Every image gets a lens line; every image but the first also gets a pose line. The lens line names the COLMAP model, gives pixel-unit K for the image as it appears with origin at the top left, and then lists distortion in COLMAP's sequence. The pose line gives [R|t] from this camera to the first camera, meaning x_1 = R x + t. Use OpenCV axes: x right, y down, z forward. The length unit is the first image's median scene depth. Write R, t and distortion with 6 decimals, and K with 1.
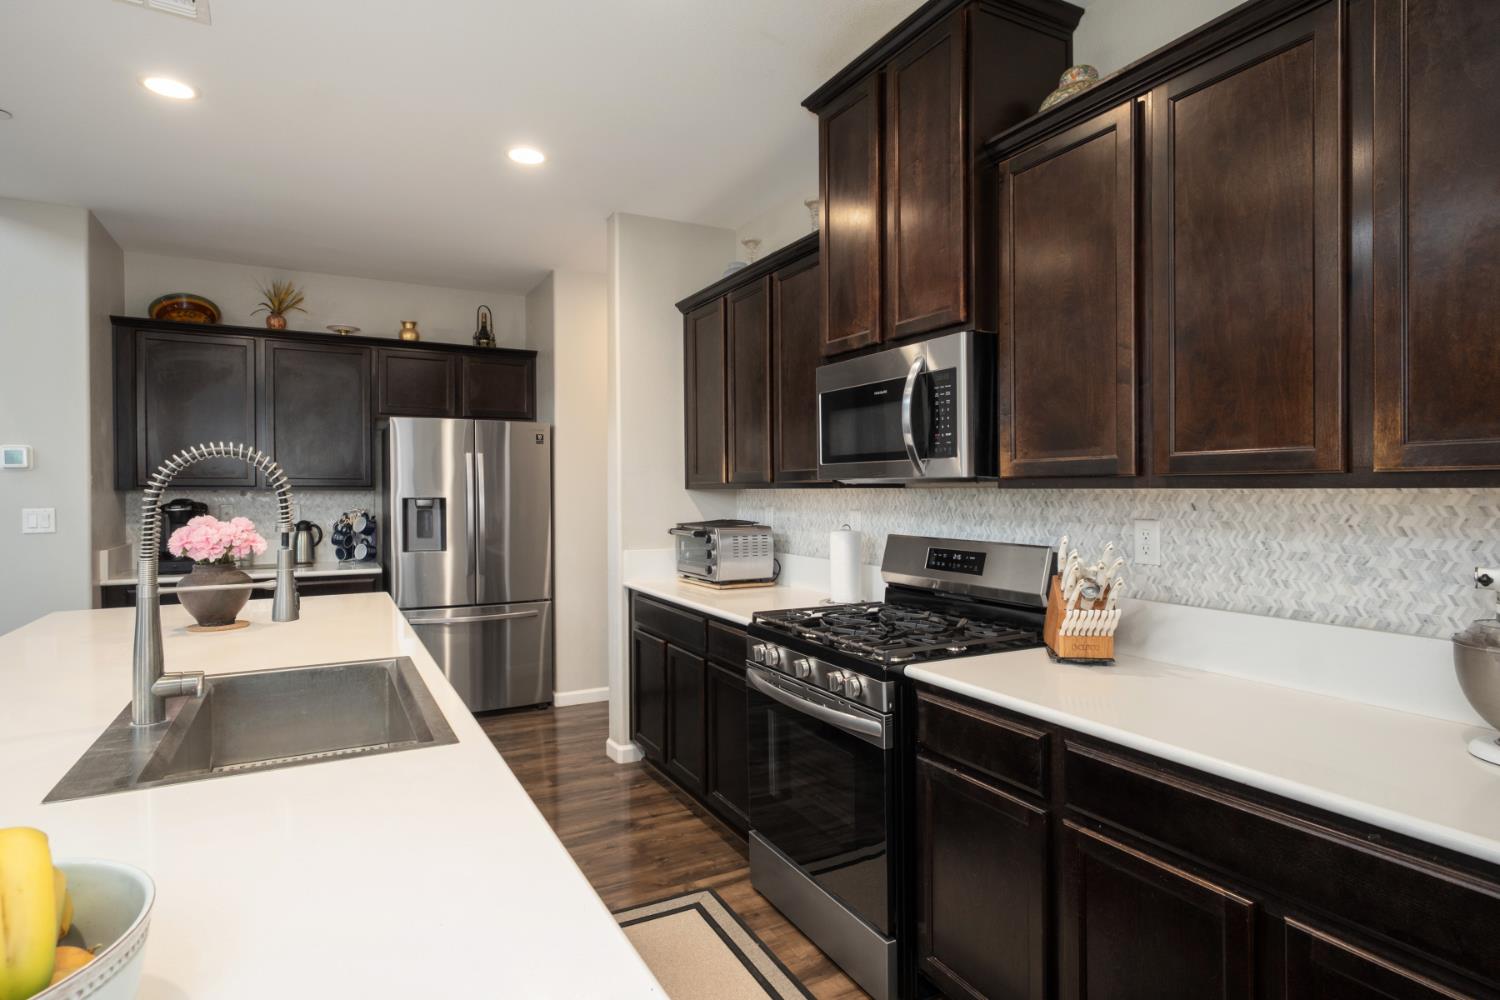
lens RADIAL K [[802.5, 0, 738.3], [0, 802.5, 498.8], [0, 0, 1]] dist [0.000127, 0.000490]
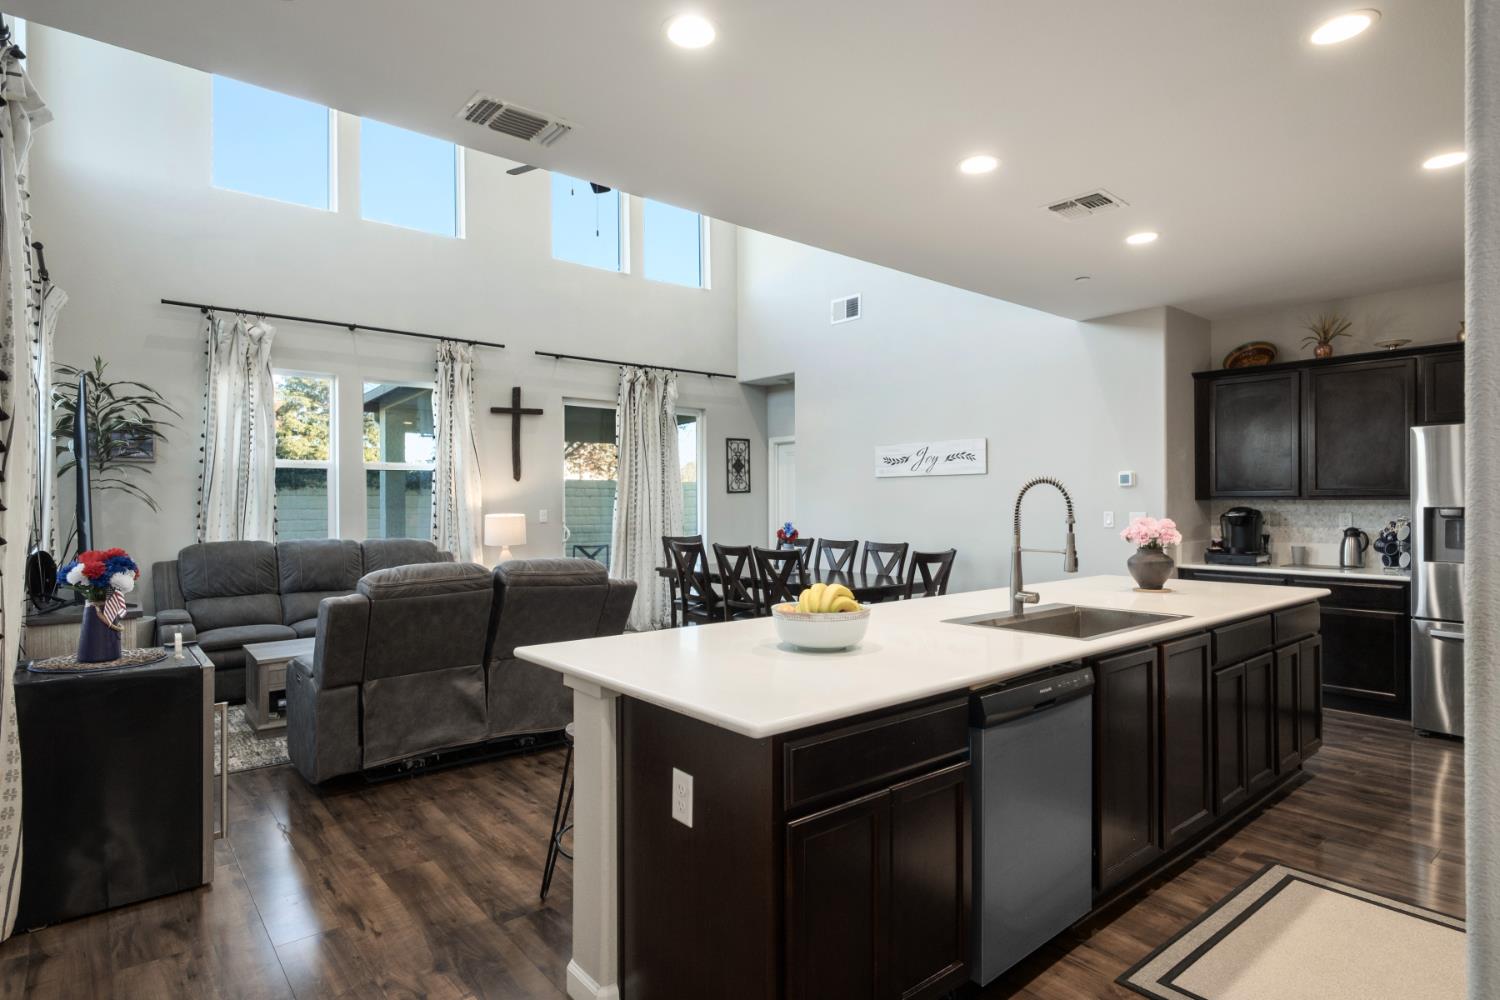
lens RADIAL K [[802.5, 0, 735.4], [0, 802.5, 499.2], [0, 0, 1]] dist [0.000127, 0.000490]
pose [[0.207466, -0.006470, -0.978221, 0.362559], [-0.005468, 0.999955, -0.007774, 0.001678], [0.978227, 0.006962, 0.207421, -0.043886]]
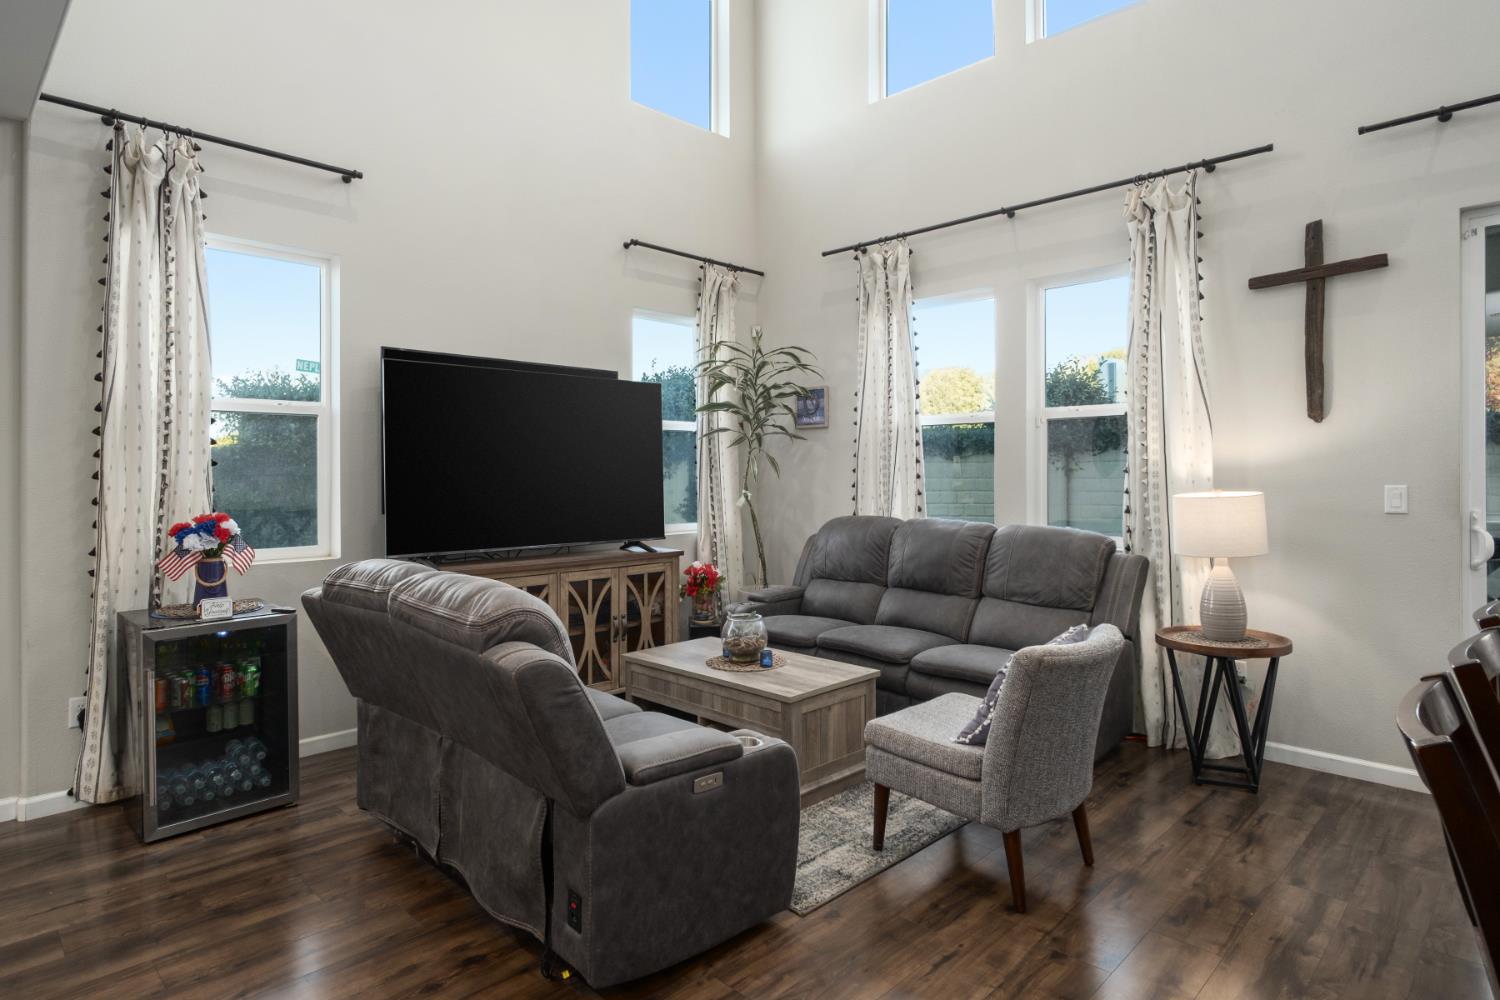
lens RADIAL K [[837.9, 0, 737.1], [0, 837.9, 471.1], [0, 0, 1]] dist [-0.007087, 0.002559]
pose [[-0.953288, 0.003857, -0.302038, -0.469681], [0.001726, 0.999972, 0.007321, -0.004756], [0.302058, 0.006457, -0.953268, 0.405689]]
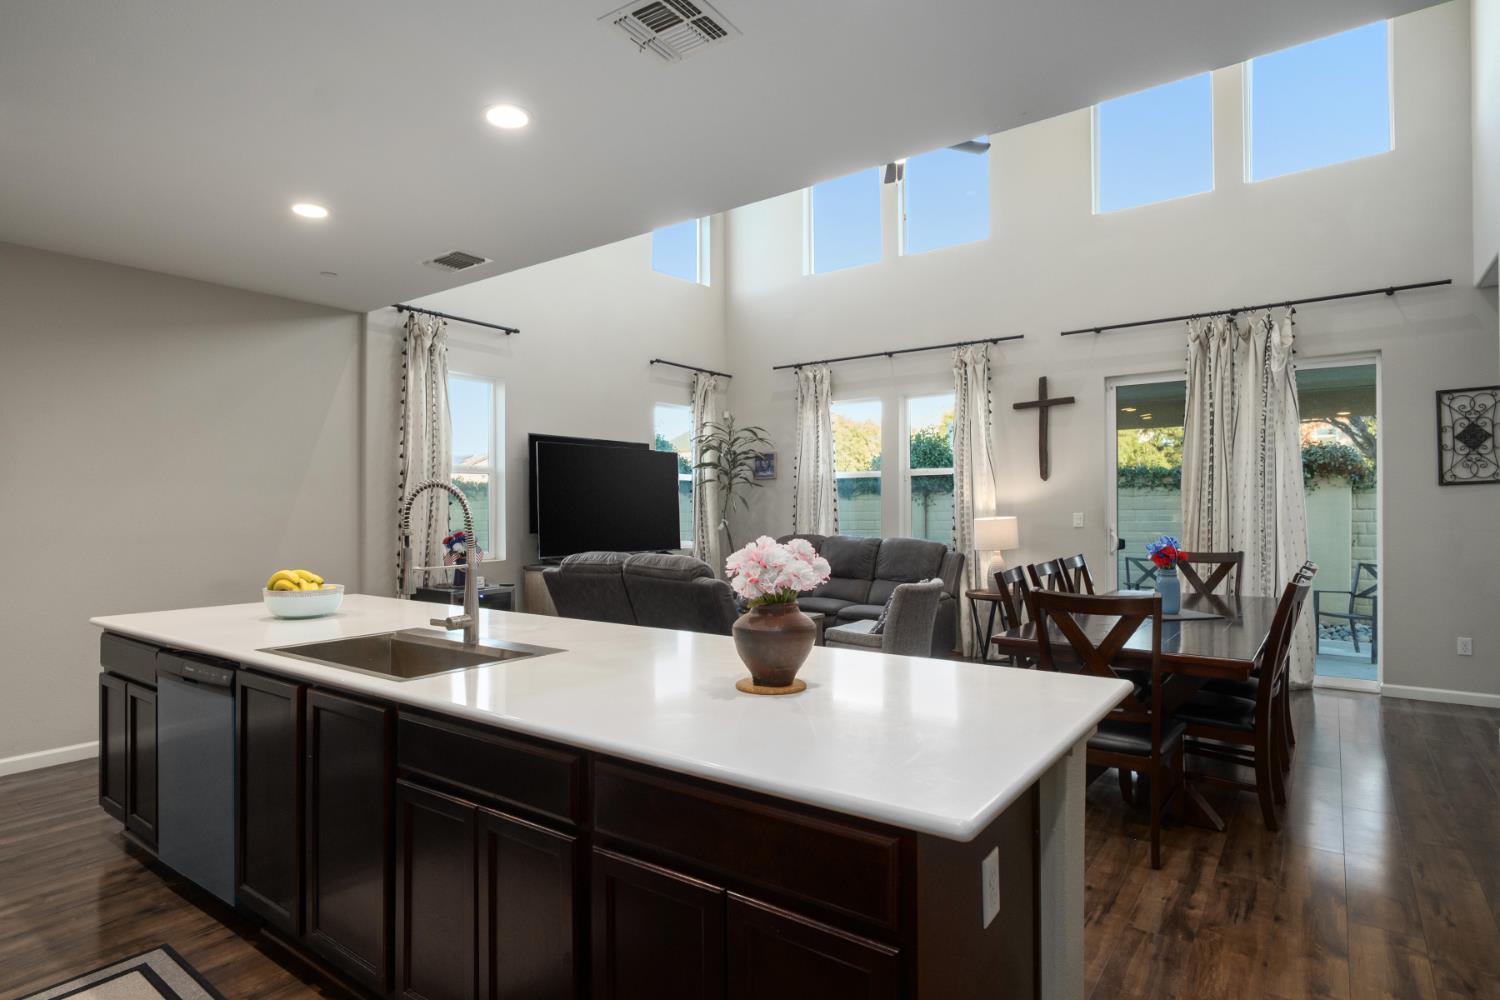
lens RADIAL K [[802.5, 0, 748.3], [0, 802.5, 509.6], [0, 0, 1]] dist [0.000127, 0.000490]
pose [[-0.896810, 0.008675, -0.442330, -0.130563], [0.003884, 0.999924, 0.011736, -0.010353], [0.442398, 0.008807, -0.896775, 0.849949]]
